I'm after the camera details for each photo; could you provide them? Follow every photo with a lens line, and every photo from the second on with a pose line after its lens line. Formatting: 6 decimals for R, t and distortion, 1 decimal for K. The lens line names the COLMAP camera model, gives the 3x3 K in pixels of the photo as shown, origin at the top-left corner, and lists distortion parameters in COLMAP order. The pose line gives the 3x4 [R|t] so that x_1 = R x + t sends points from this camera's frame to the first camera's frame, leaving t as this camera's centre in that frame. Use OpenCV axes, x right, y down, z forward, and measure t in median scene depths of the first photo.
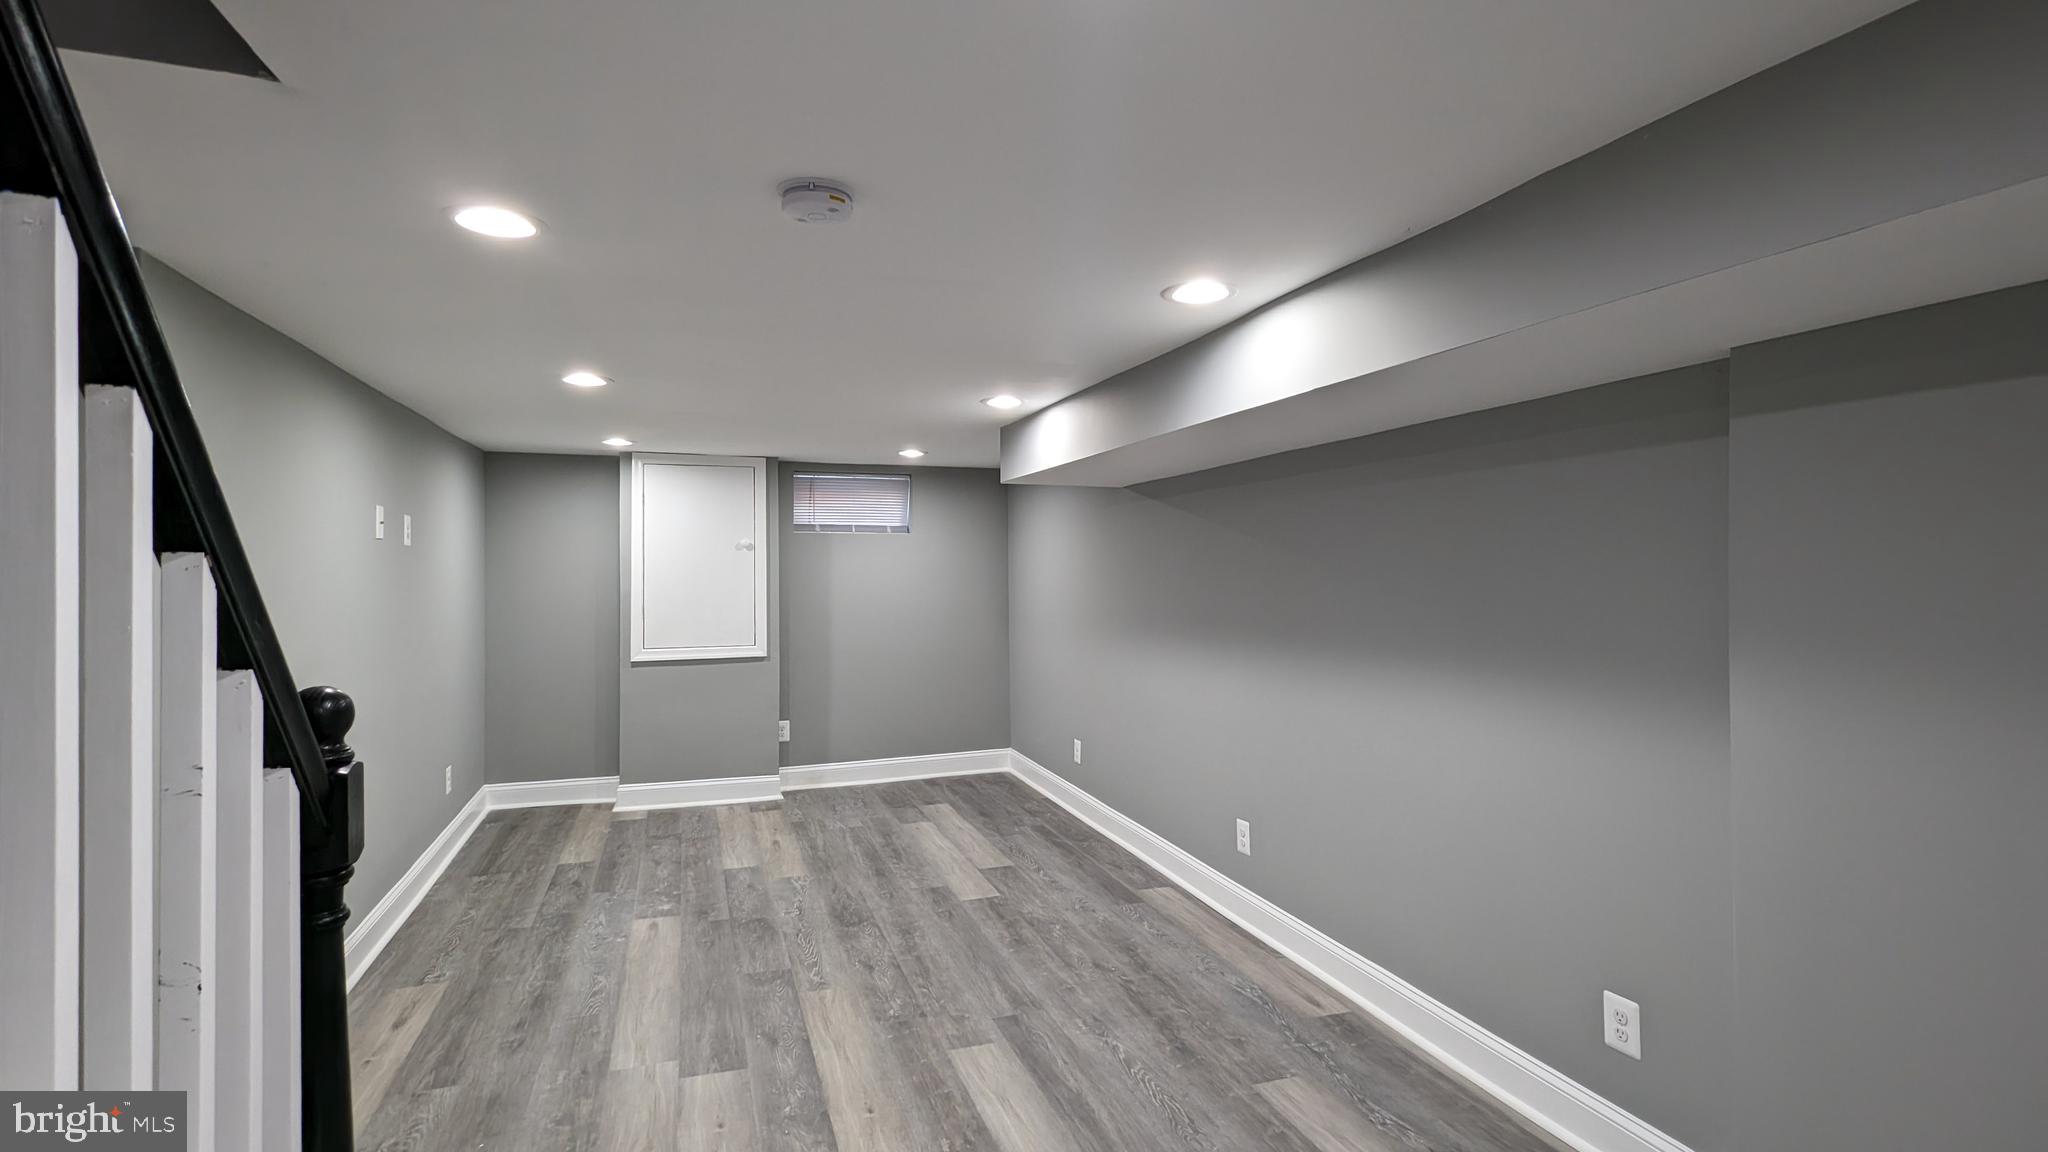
lens RADIAL K [[976.8, 0, 1028.8], [0, 976.8, 564.2], [0, 0, 1]] dist [-0.002008, 0.000452]
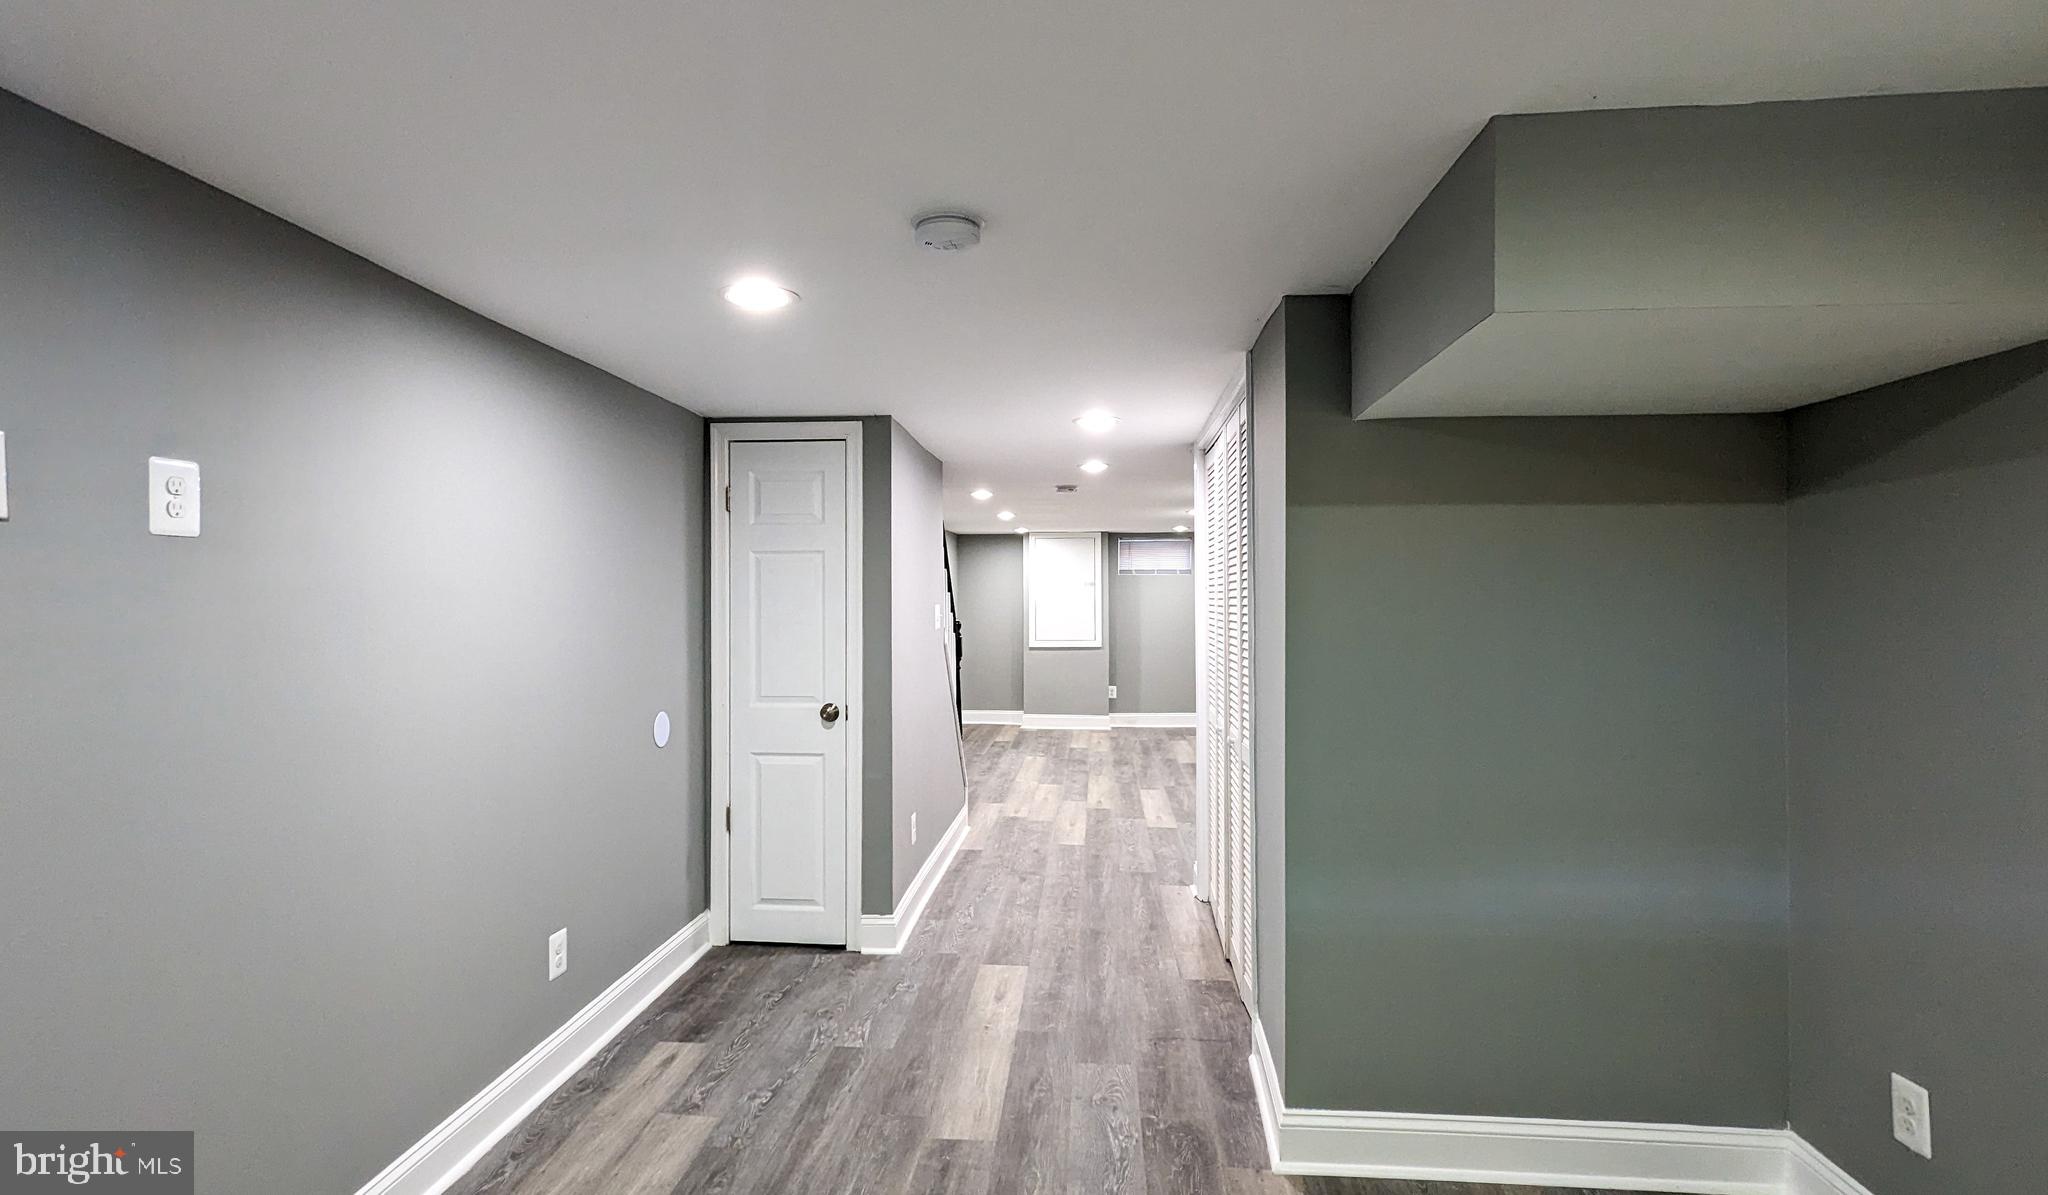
lens RADIAL K [[948.4, 0, 1024.0], [0, 948.4, 597.5], [0, 0, 1]] dist [0.000029, -0.000003]
pose [[0.919013, -0.000458, -0.394228, 0.275196], [0.001492, 0.999996, 0.002315, 0.003045], [0.394225, -0.002716, 0.919010, -0.615046]]
